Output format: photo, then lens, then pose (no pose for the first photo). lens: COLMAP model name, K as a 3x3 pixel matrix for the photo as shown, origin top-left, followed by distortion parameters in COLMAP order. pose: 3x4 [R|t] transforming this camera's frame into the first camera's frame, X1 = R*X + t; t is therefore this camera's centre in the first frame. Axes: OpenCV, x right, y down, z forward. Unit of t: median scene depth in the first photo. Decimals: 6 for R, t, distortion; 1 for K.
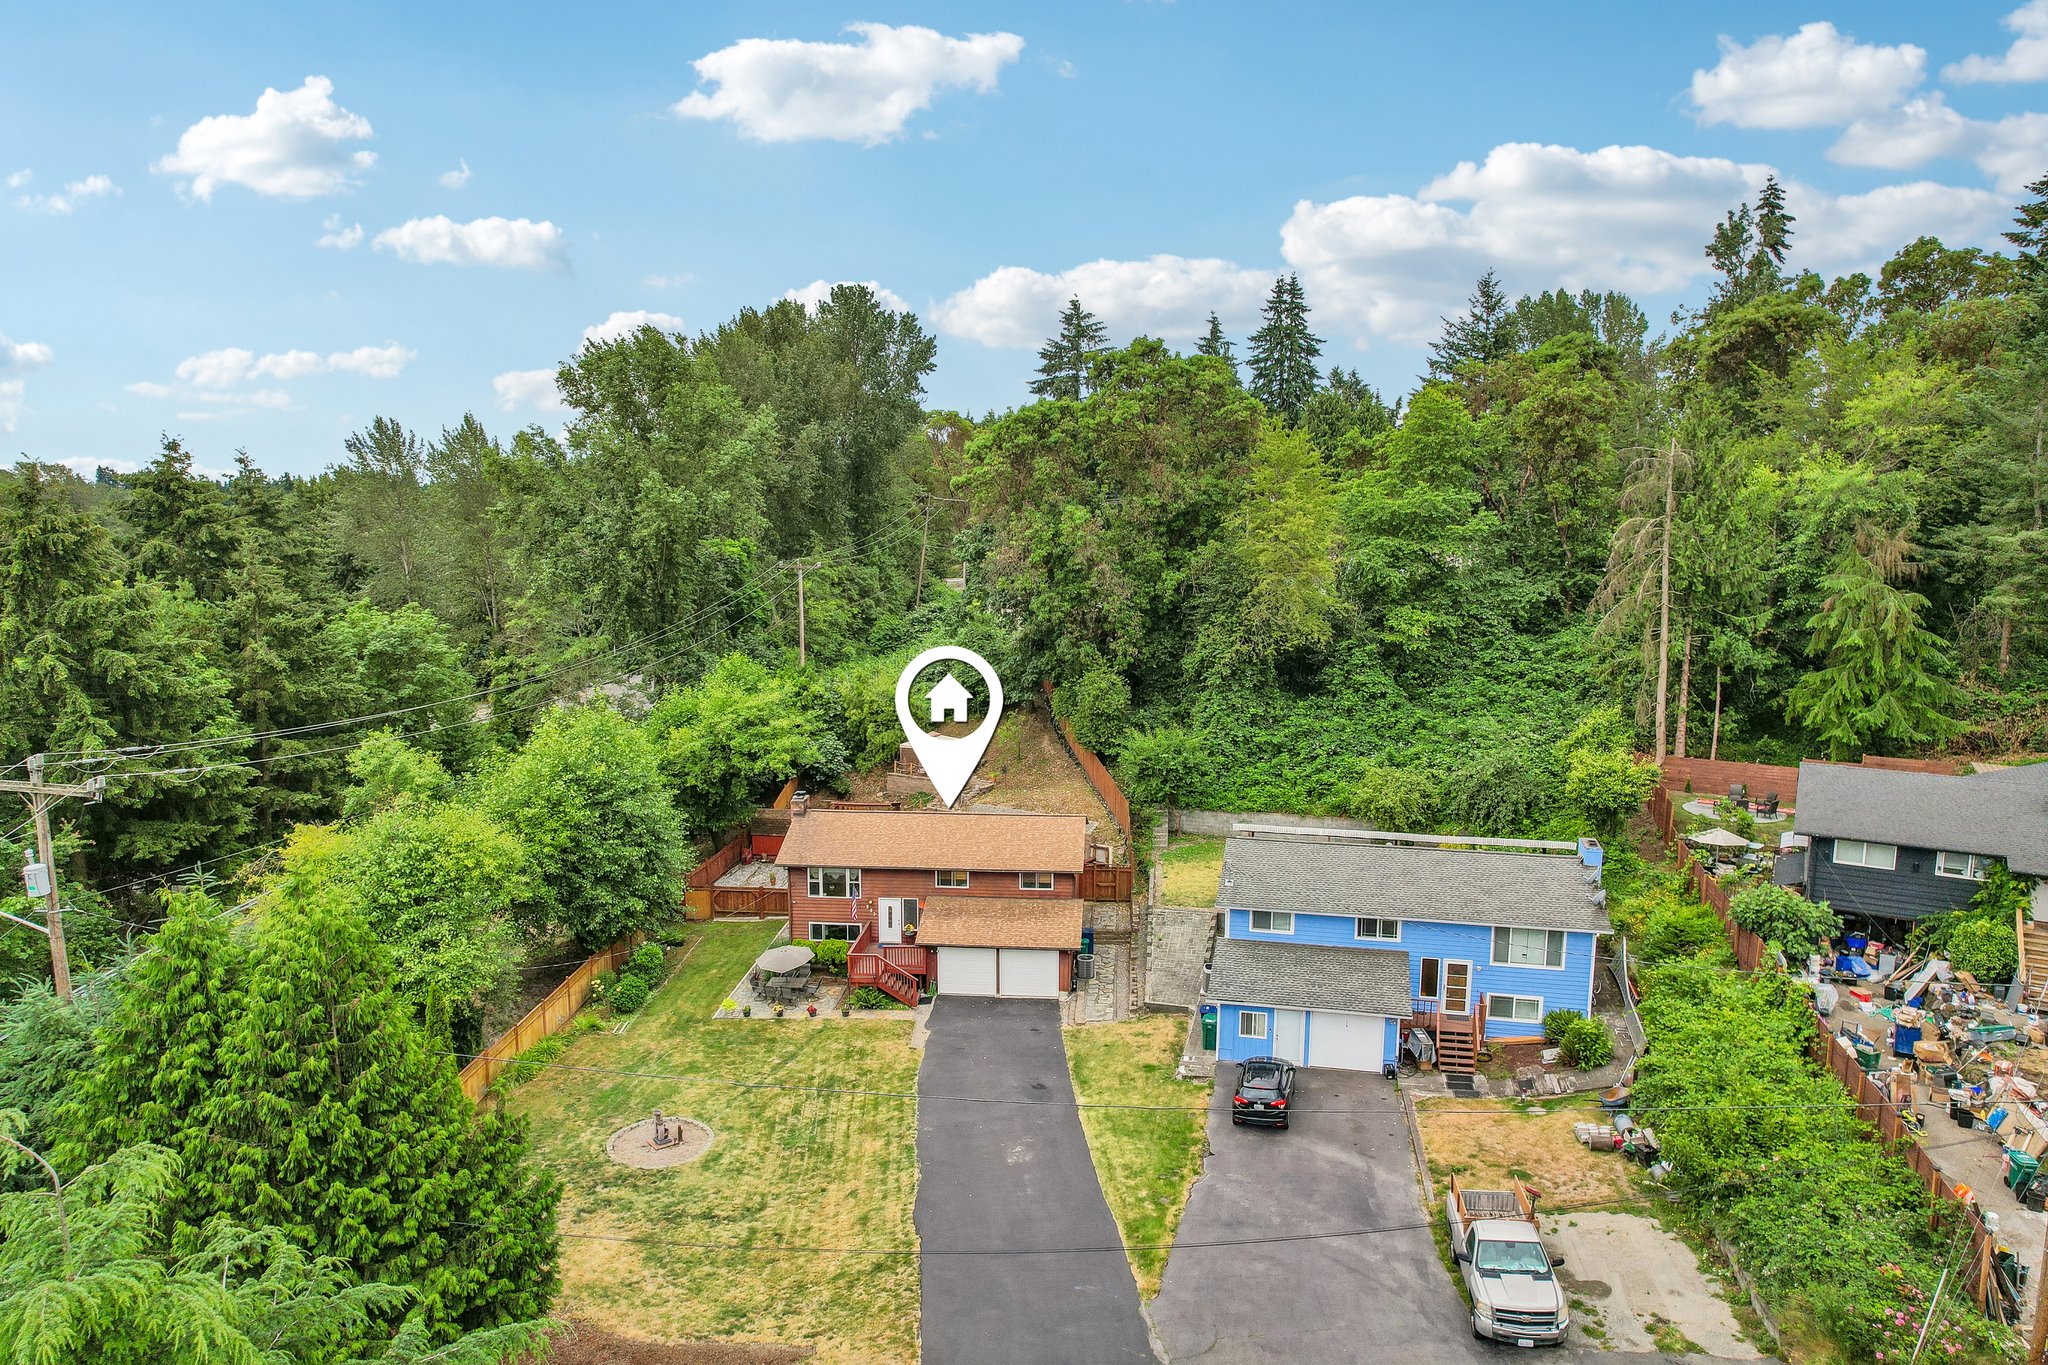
lens RADIAL K [[1293.0, 0, 1008.0], [0, 1293.0, 685.1], [0, 0, 1]] dist [-0.056248, 0.049091]
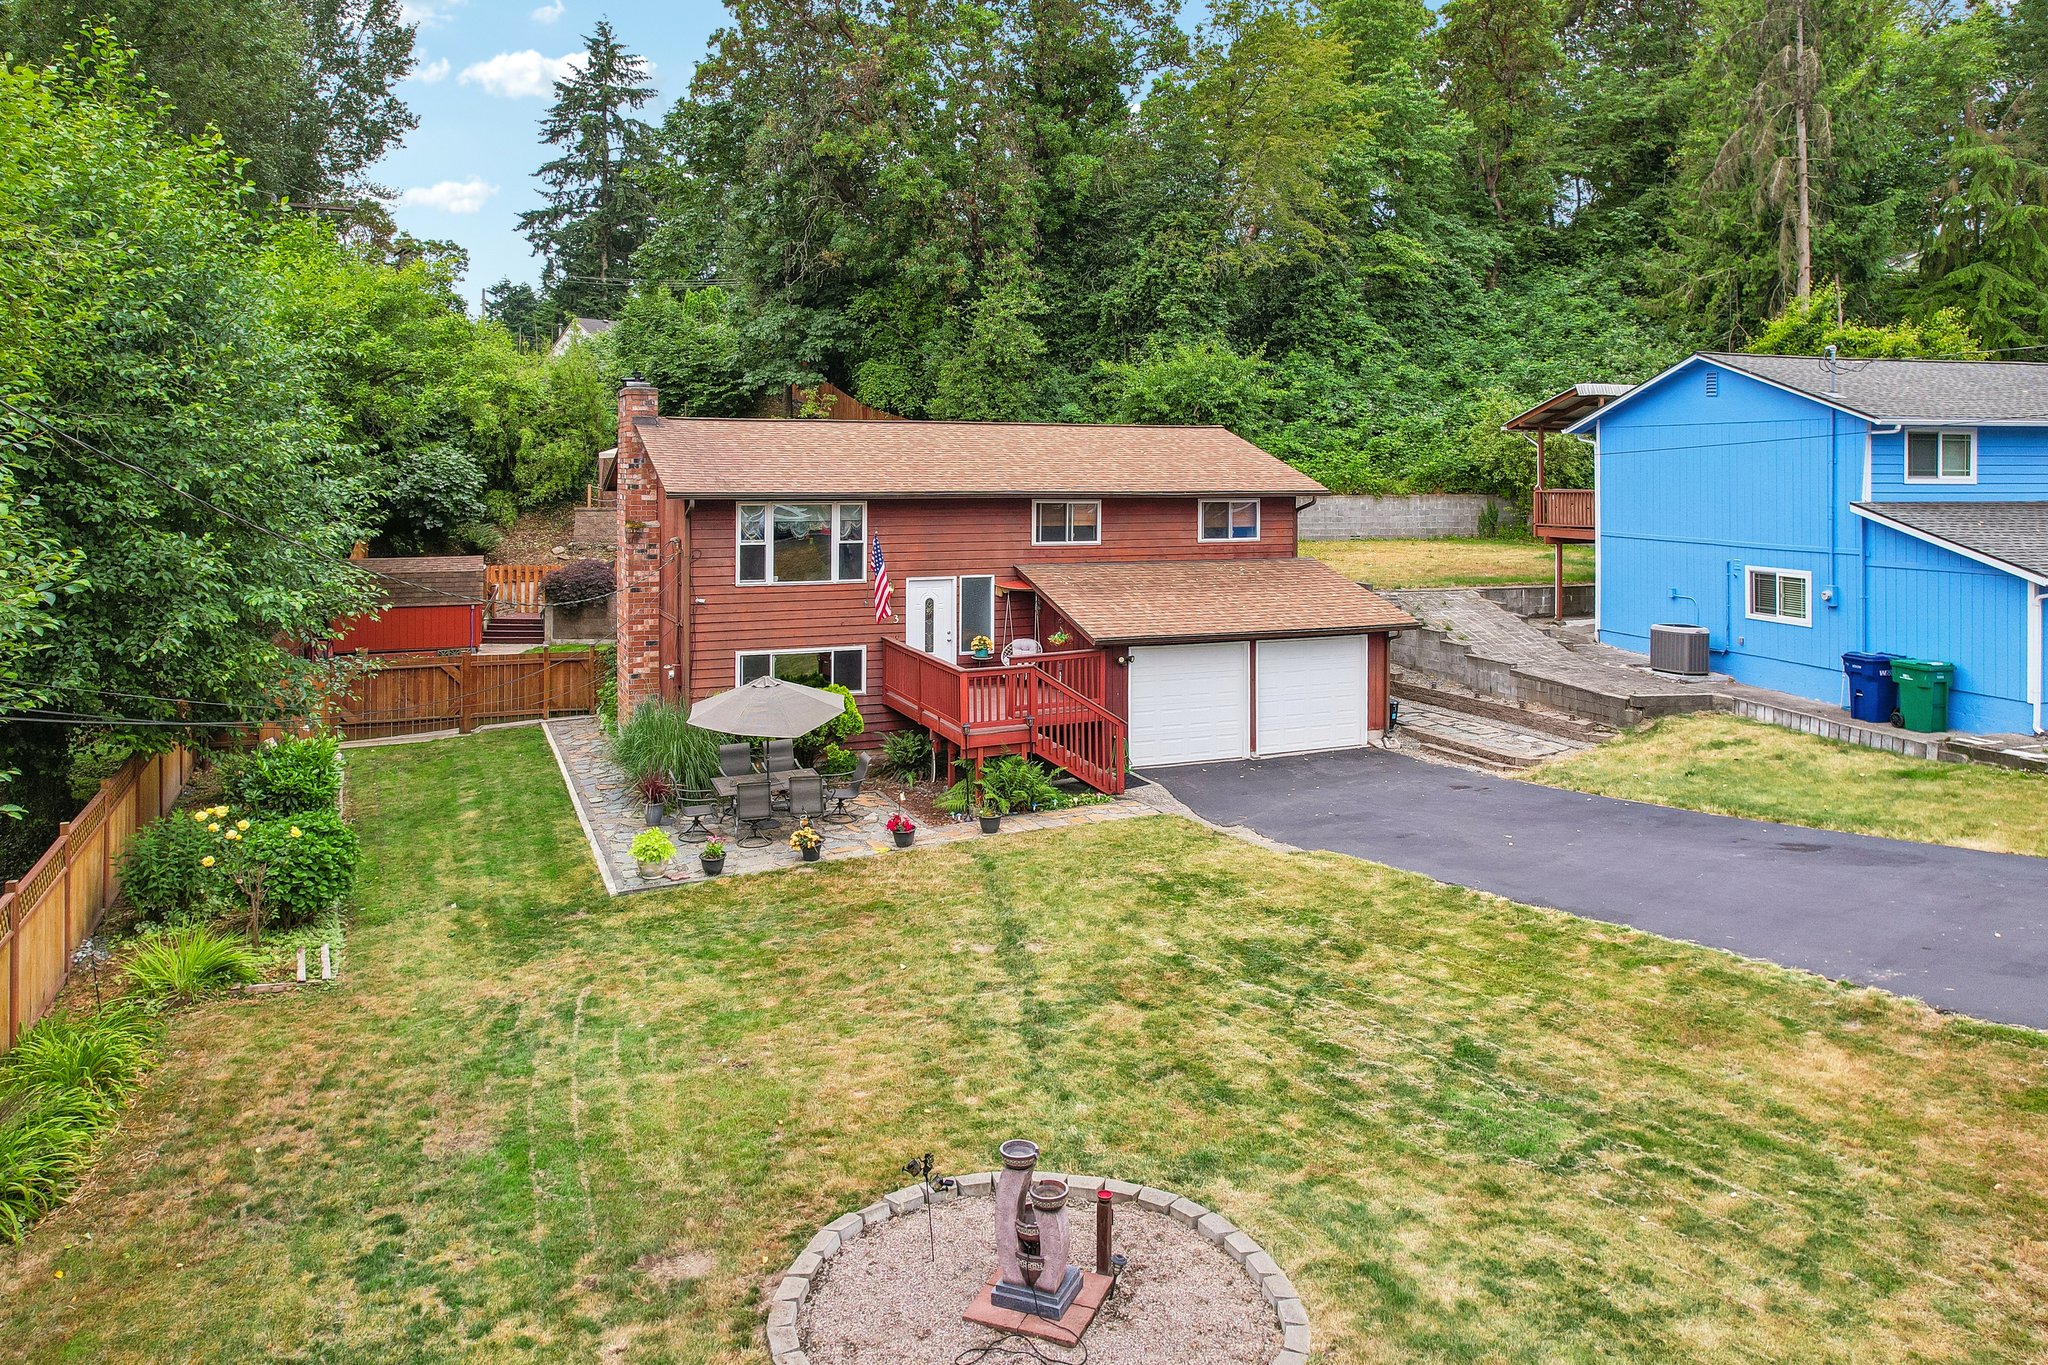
lens RADIAL K [[1373.2, 0, 1025.9], [0, 1373.2, 458.3], [0, 0, 1]] dist [-0.034364, 0.000801]
pose [[0.878067, 0.006499, 0.478493, -0.295873], [0.064380, 0.989213, -0.131578, 0.198345], [-0.474187, 0.146339, 0.868177, 0.623691]]
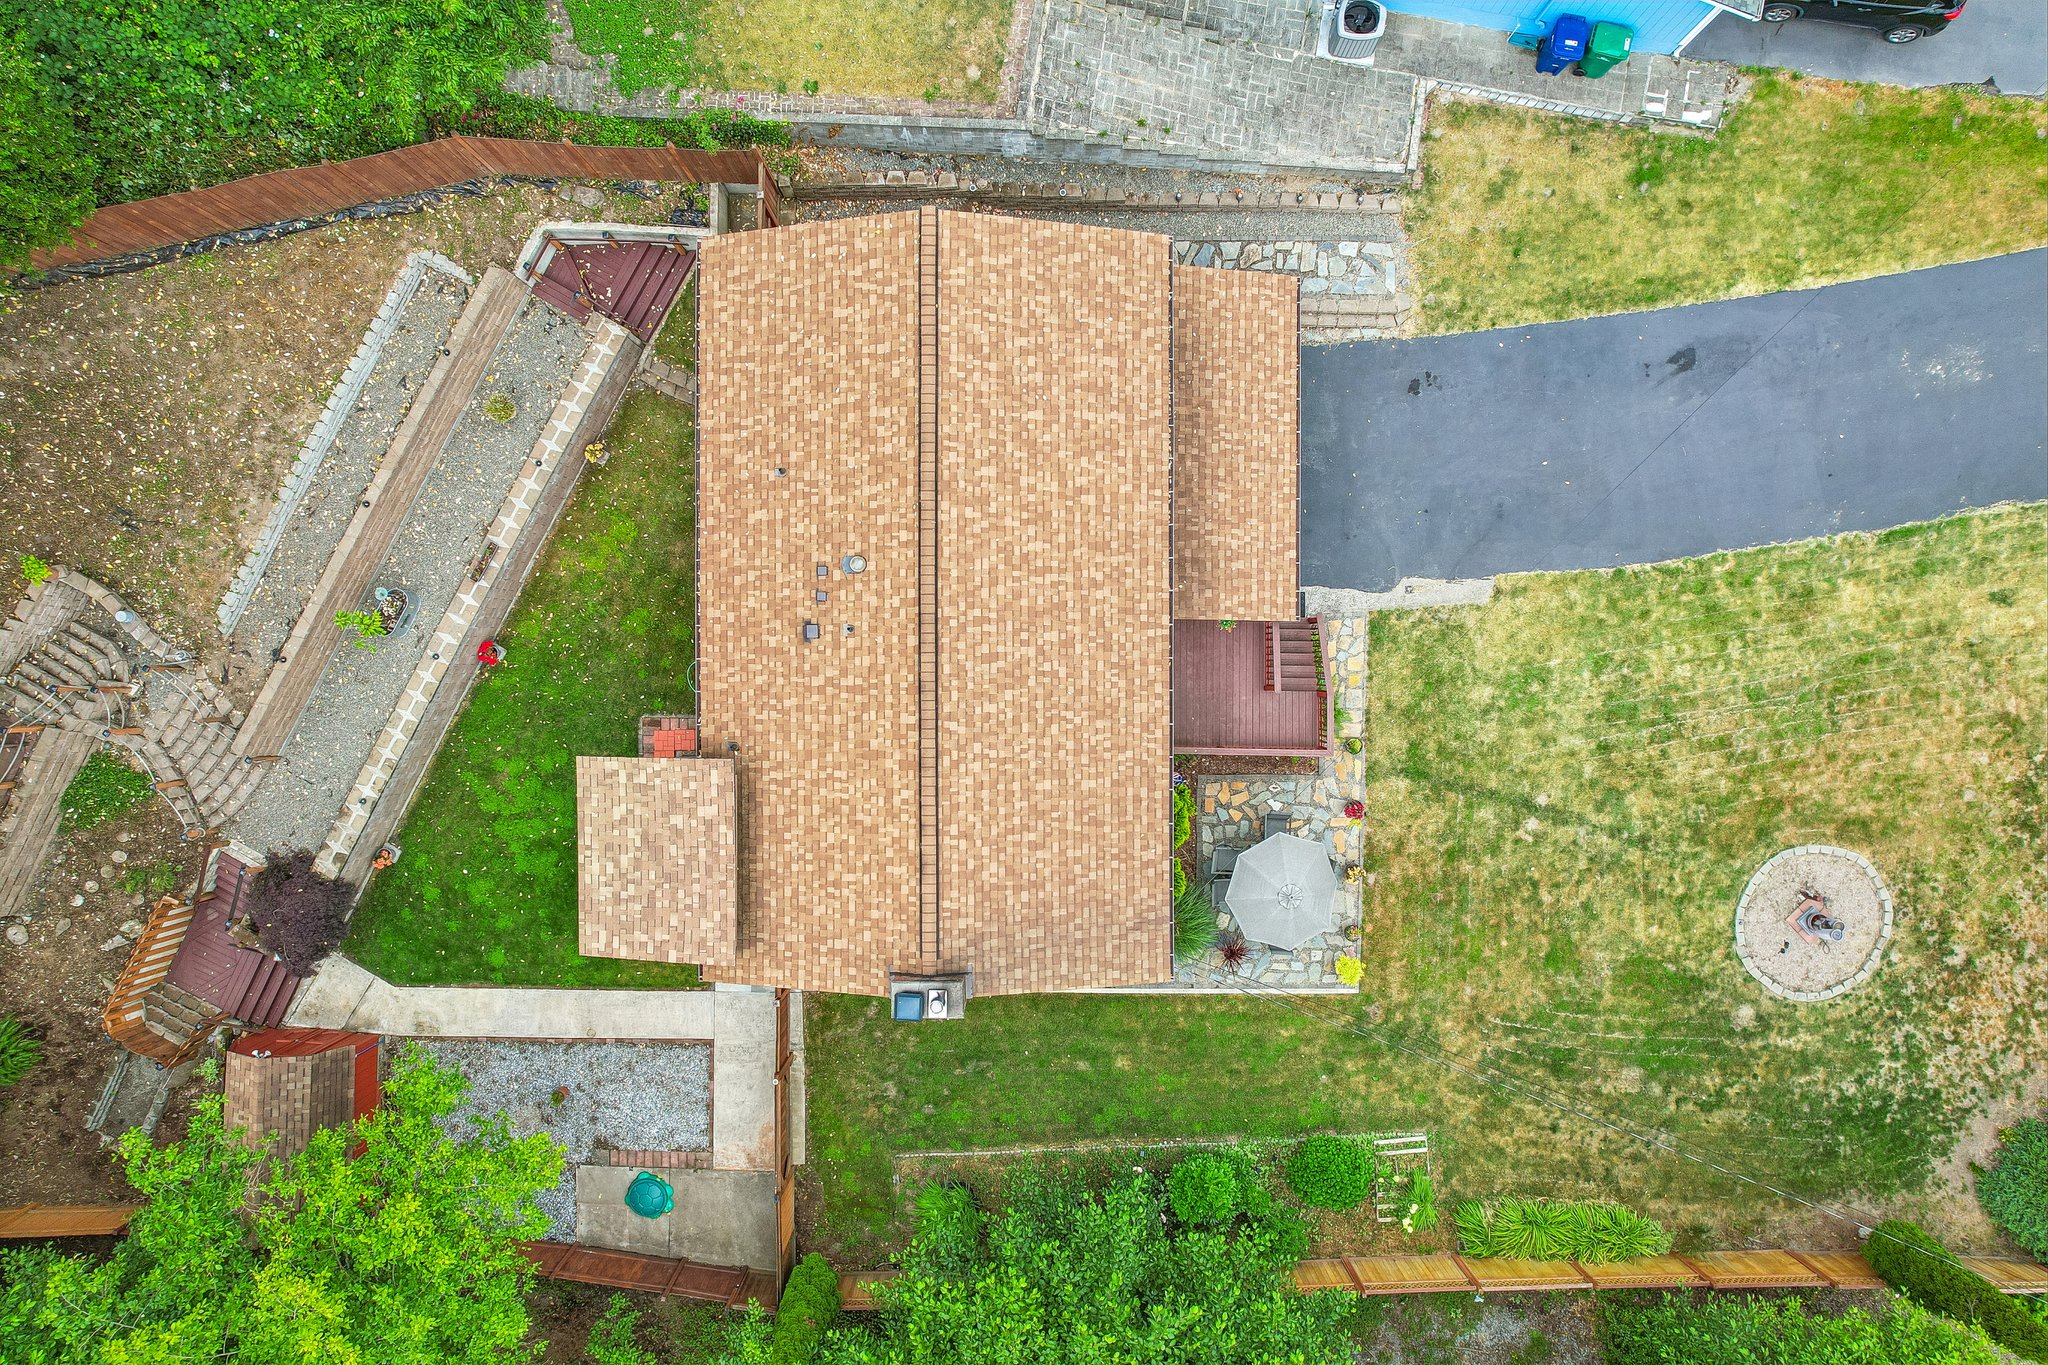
lens RADIAL K [[1325.3, 0, 1024.0], [0, 1325.3, 682.5], [0, 0, 1]] dist [-0.067742, 0.079797]
pose [[-0.081685, -0.996593, -0.011421, -0.080118], [0.131220, -0.022114, 0.991107, -0.297661], [-0.987982, 0.079460, 0.132579, 1.030855]]
